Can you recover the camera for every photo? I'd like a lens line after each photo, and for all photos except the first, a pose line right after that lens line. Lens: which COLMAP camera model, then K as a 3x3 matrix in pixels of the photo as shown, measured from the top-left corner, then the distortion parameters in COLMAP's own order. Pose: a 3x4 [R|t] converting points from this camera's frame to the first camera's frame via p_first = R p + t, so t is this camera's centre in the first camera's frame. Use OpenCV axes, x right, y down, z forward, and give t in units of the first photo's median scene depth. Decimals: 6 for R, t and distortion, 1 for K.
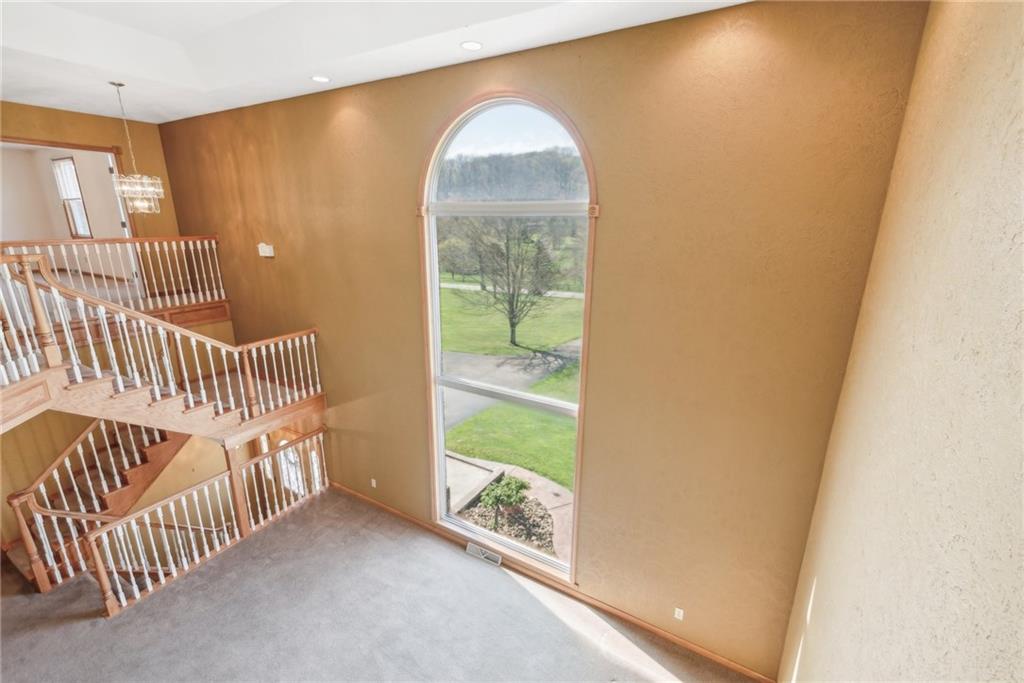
lens RADIAL K [[447.2, 0, 512.9], [0, 447.2, 345.3], [0, 0, 1]] dist [0.005395, -0.000834]
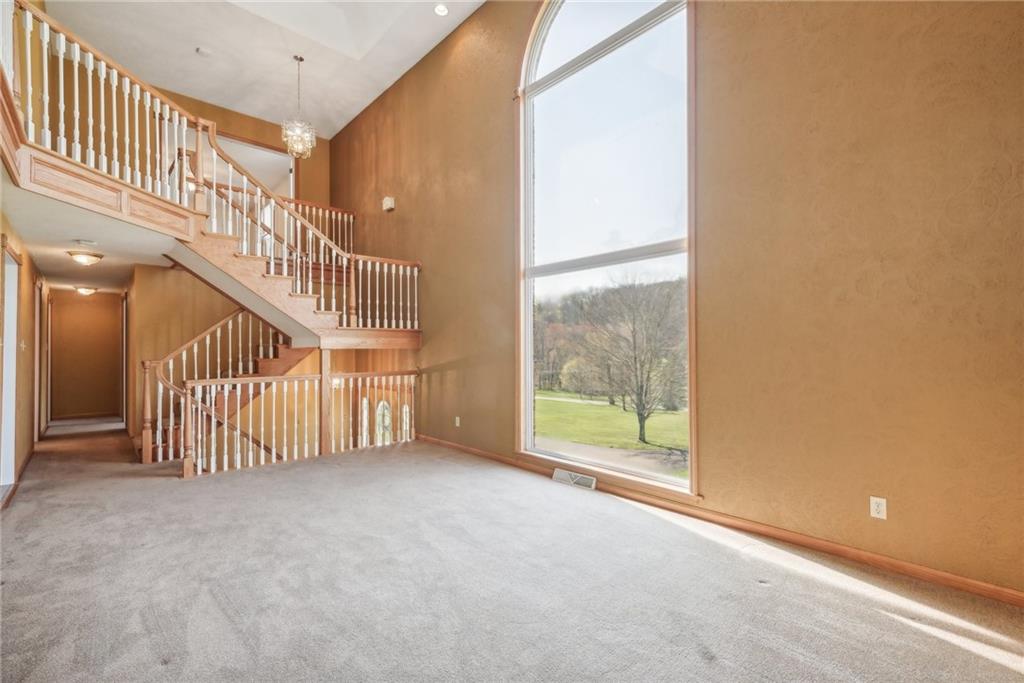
lens RADIAL K [[456.3, 0, 506.4], [0, 456.3, 345.6], [0, 0, 1]] dist [0.008675, -0.000865]
pose [[0.955955, -0.016921, -0.293026, 0.055147], [-0.070394, 0.955983, -0.284853, 0.449161], [0.284948, 0.292934, 0.912685, 0.165526]]
